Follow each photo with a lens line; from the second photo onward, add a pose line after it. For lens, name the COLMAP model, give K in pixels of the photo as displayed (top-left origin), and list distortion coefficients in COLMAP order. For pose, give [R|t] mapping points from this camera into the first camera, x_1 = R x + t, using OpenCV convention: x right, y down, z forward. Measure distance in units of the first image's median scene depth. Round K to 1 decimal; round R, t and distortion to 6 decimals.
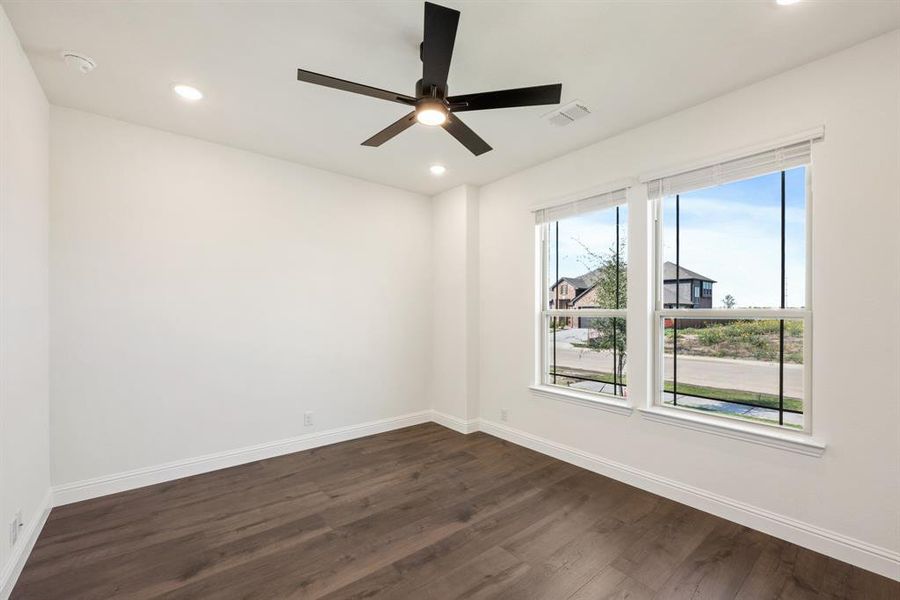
lens RADIAL K [[371.2, 0, 449.8], [0, 371.2, 305.9], [0, 0, 1]] dist [0.001069, 0.000125]
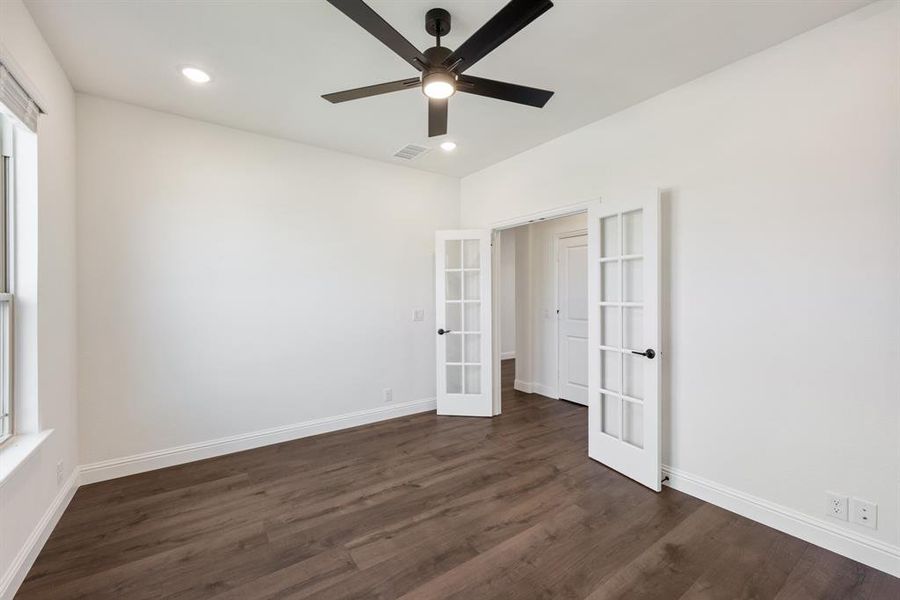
lens RADIAL K [[371.2, 0, 452.0], [0, 371.2, 298.1], [0, 0, 1]] dist [0.001069, 0.000125]
pose [[-0.998077, 0.000942, 0.061972, -0.141930], [0.000686, 0.999991, -0.004148, 0.019259], [-0.061975, -0.004098, -0.998069, 1.955630]]
